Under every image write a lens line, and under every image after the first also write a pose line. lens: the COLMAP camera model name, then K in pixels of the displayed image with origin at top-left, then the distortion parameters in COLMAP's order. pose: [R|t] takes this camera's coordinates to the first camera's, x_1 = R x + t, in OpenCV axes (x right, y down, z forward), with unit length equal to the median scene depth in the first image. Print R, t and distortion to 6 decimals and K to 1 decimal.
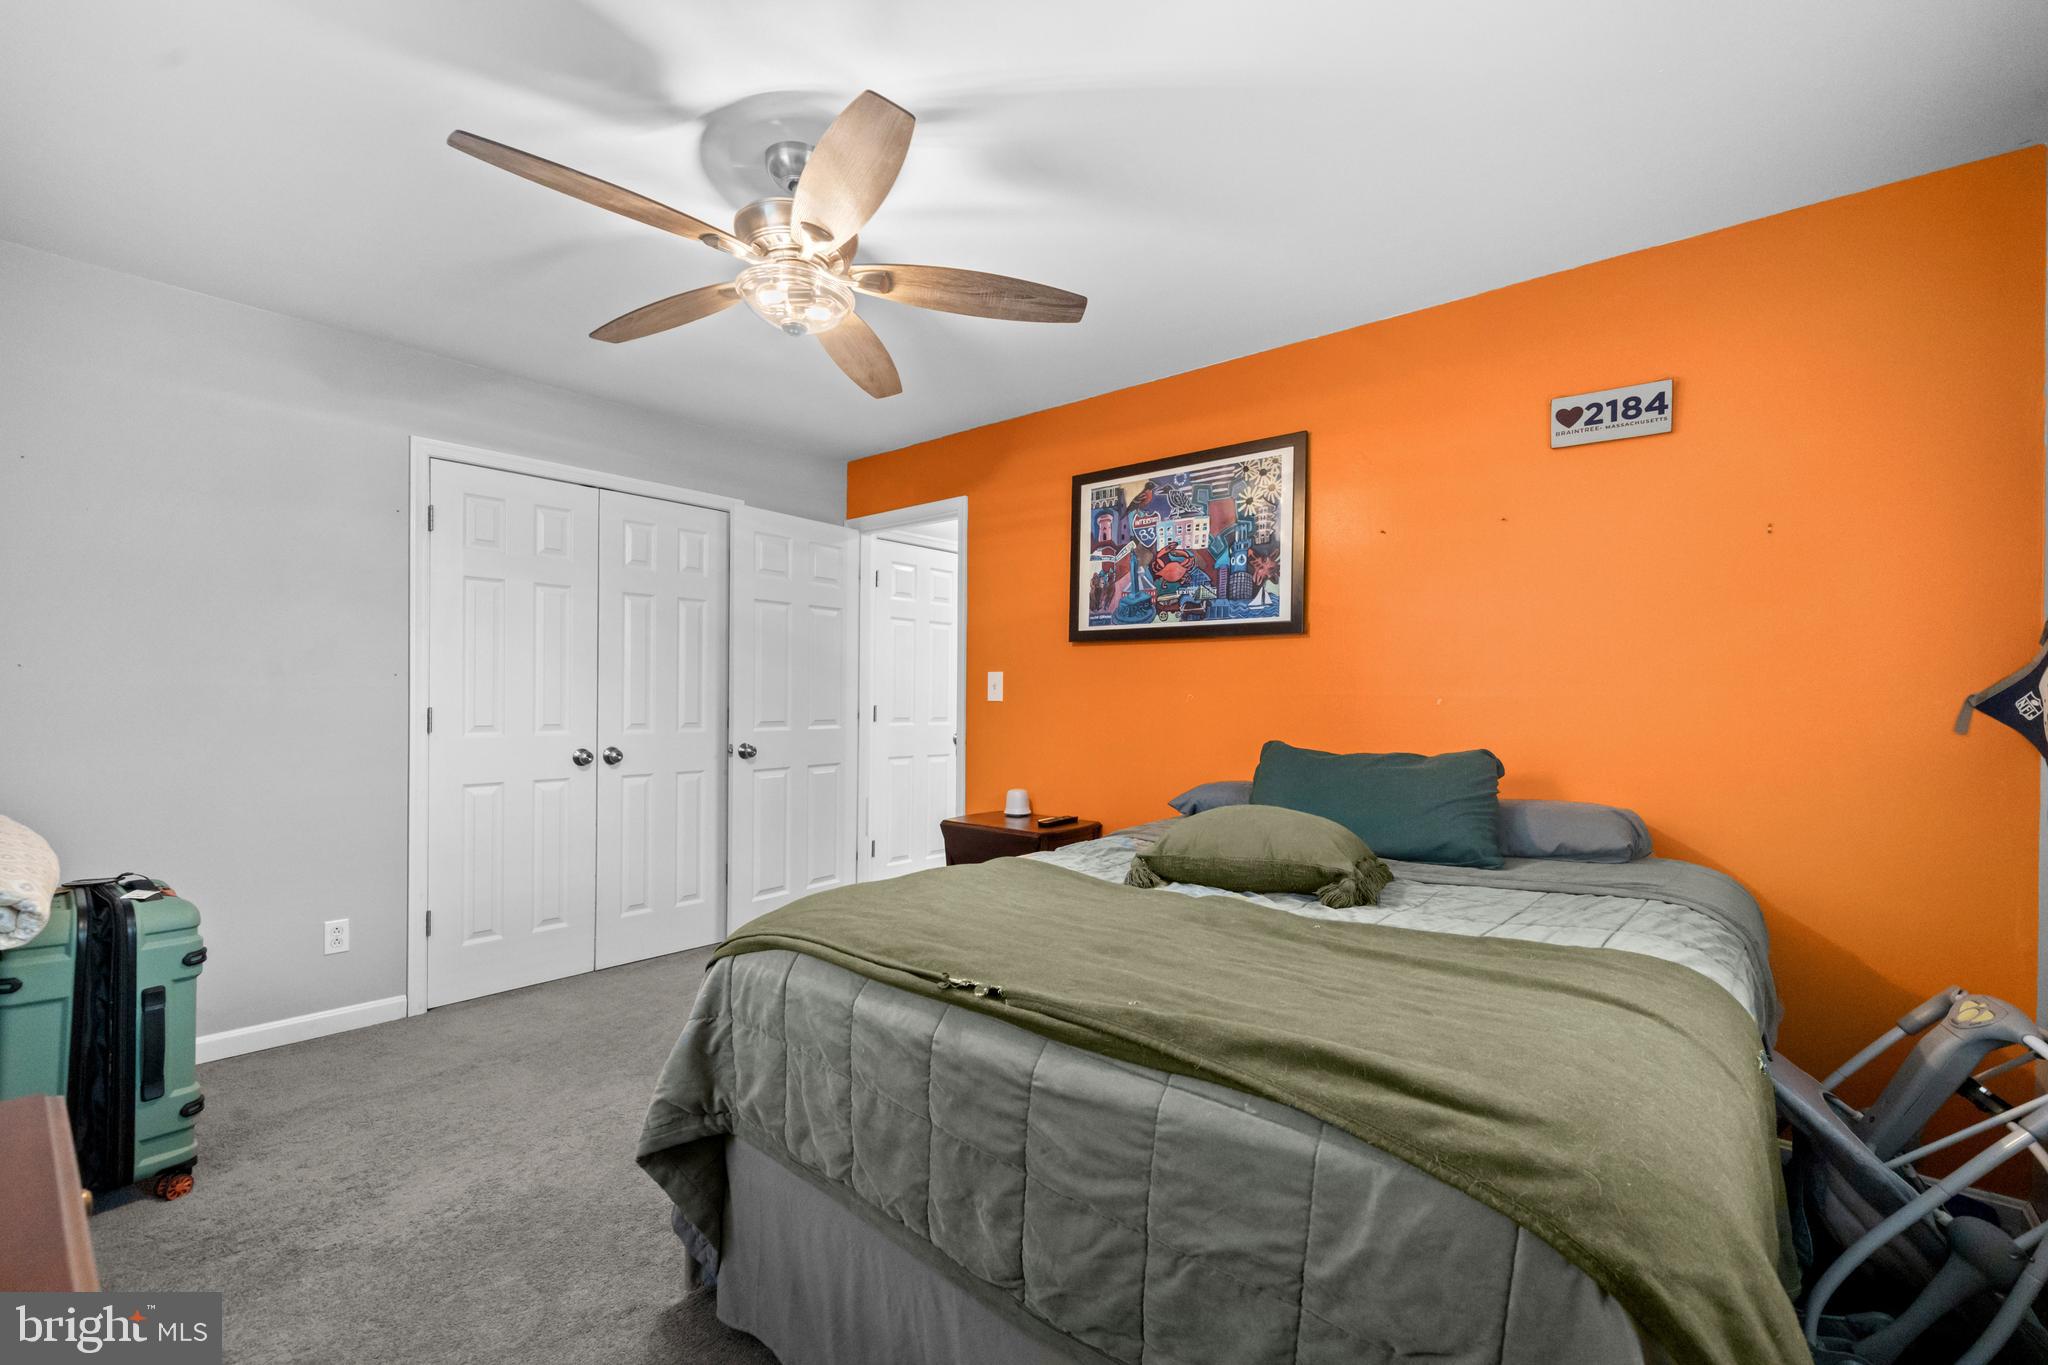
lens RADIAL K [[856.1, 0, 1024.0], [0, 856.1, 682.5], [0, 0, 1]] dist [0.003185, 0.000543]
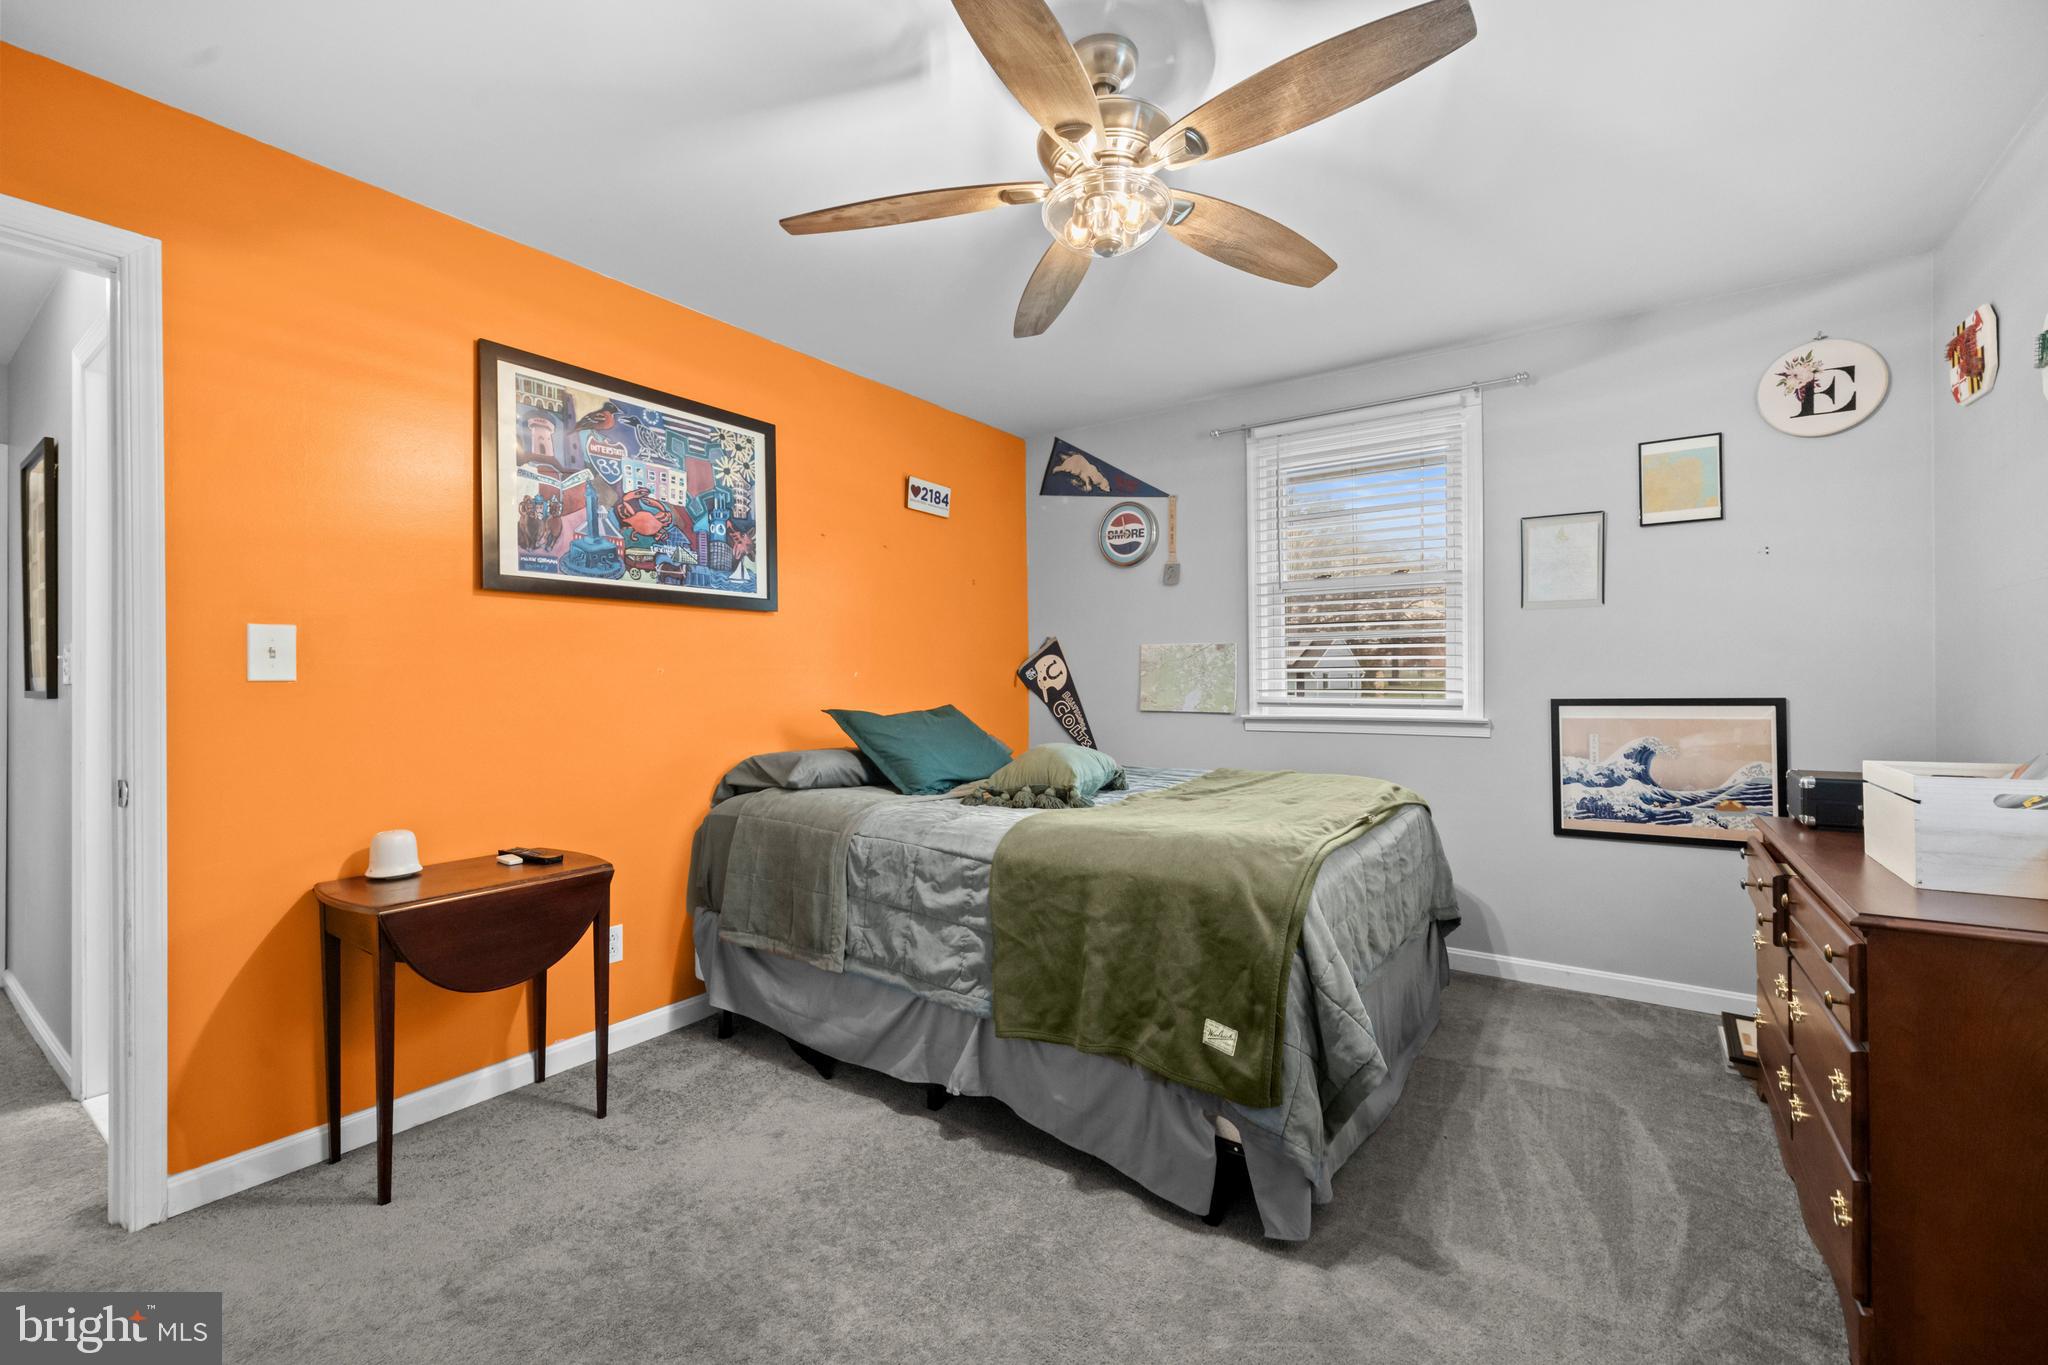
lens RADIAL K [[856.1, 0, 1024.0], [0, 856.1, 682.5], [0, 0, 1]] dist [0.003185, 0.000543]
pose [[-0.074686, 0.007000, 0.997183, -0.694026], [0.012642, 0.999902, -0.006073, 0.037367], [-0.997127, 0.012153, -0.074767, 0.694873]]
